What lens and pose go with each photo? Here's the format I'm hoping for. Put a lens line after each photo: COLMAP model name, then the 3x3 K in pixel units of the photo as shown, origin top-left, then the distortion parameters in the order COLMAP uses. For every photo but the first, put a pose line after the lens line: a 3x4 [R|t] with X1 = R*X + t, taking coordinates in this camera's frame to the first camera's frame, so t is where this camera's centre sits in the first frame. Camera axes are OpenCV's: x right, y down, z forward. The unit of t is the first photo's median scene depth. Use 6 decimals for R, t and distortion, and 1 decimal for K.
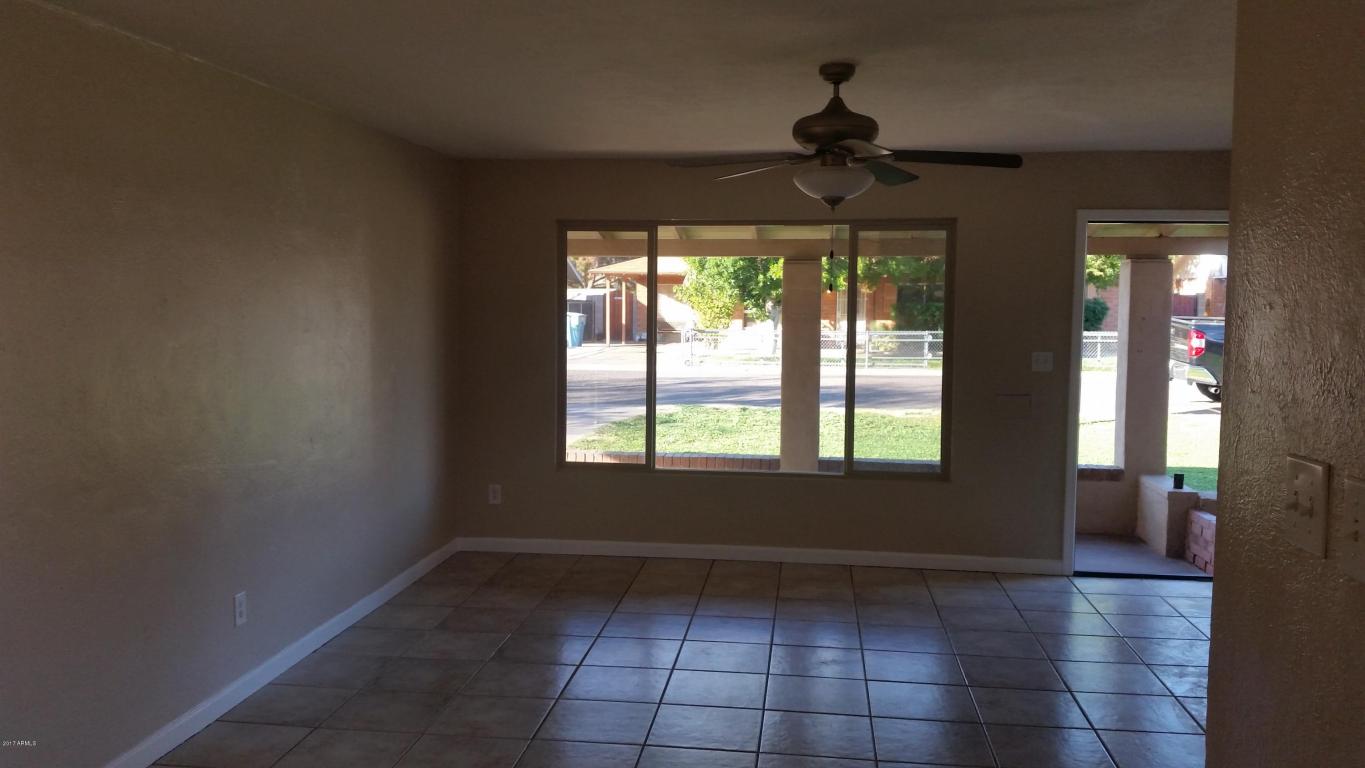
lens RADIAL K [[1112.9, 0, 674.6], [0, 1112.9, 377.6], [0, 0, 1]] dist [0.139226, -0.298013]
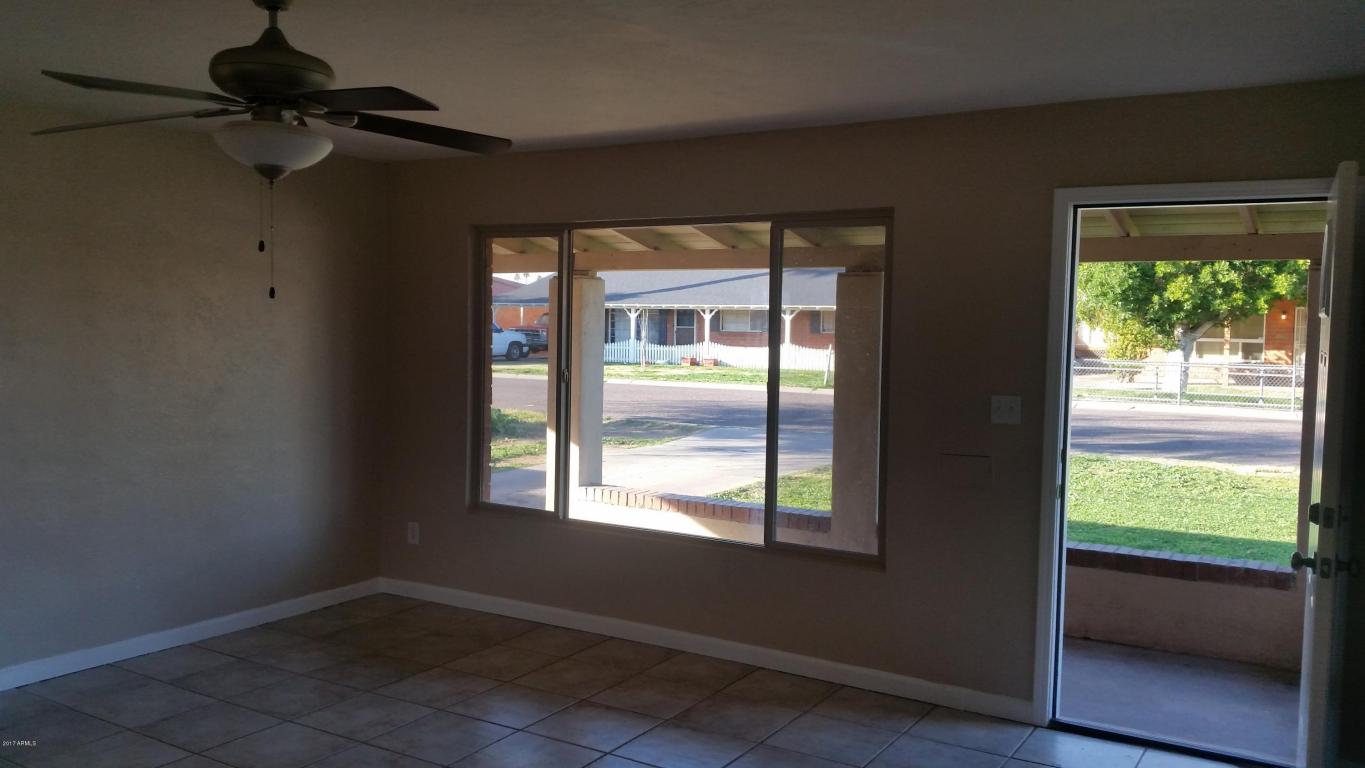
lens RADIAL K [[1117.8, 0, 663.7], [0, 1117.8, 382.0], [0, 0, 1]] dist [0.128186, -0.231030]
pose [[0.909436, 0.031008, -0.414687, 0.390407], [-0.038647, 0.999202, -0.010042, -0.015022], [0.414045, 0.025159, 0.909909, 0.257961]]
